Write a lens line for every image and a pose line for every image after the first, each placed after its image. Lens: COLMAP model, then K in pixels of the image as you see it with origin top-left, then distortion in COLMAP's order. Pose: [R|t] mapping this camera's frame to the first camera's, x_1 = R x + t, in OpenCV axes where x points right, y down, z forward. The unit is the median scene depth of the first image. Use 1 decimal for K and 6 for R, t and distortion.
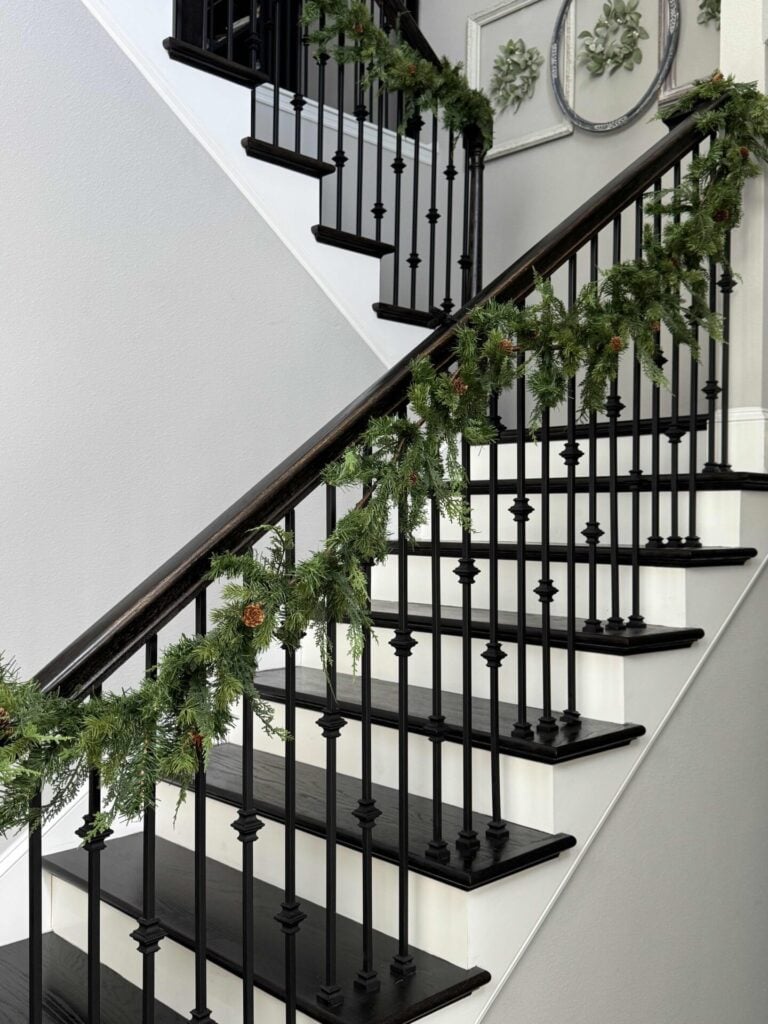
lens RADIAL K [[1015.6, 0, 384.0], [0, 1015.6, 512.0], [0, 0, 1]] dist [0.180128, -0.439606]
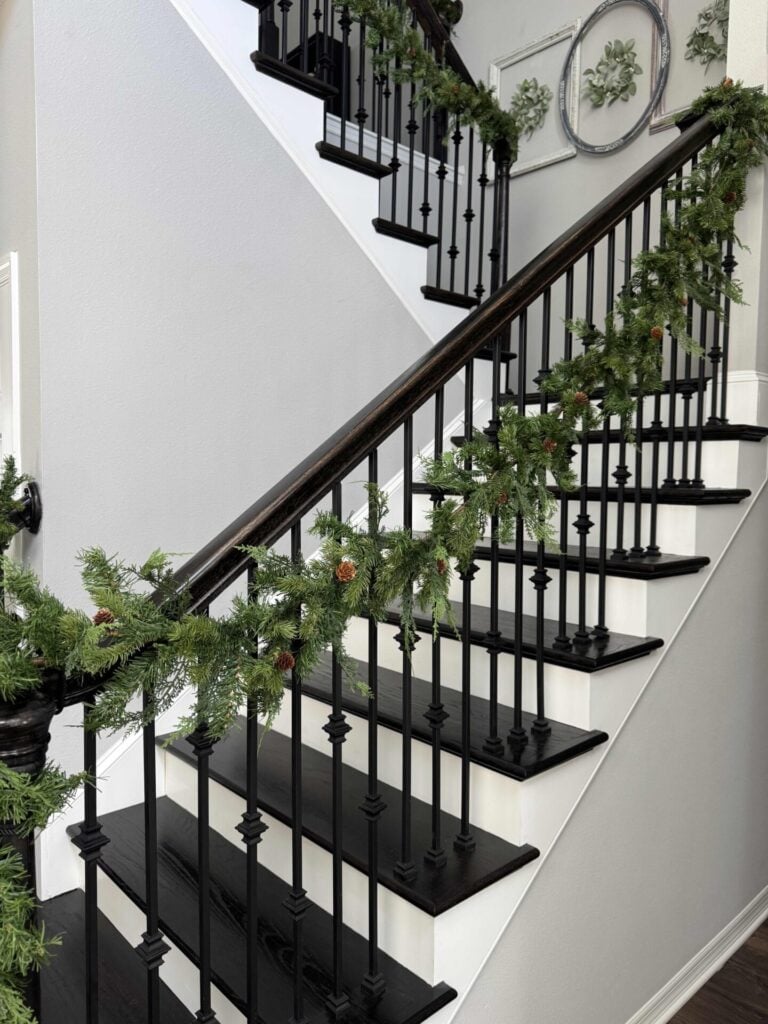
lens RADIAL K [[751.4, 0, 384.0], [0, 751.4, 512.0], [0, 0, 1]] dist [0.076109, -0.130979]
pose [[0.999637, 0.007504, -0.025892, -0.038400], [-0.005935, 0.998170, 0.060175, 0.011102], [0.026296, -0.060000, 0.997852, 0.119909]]
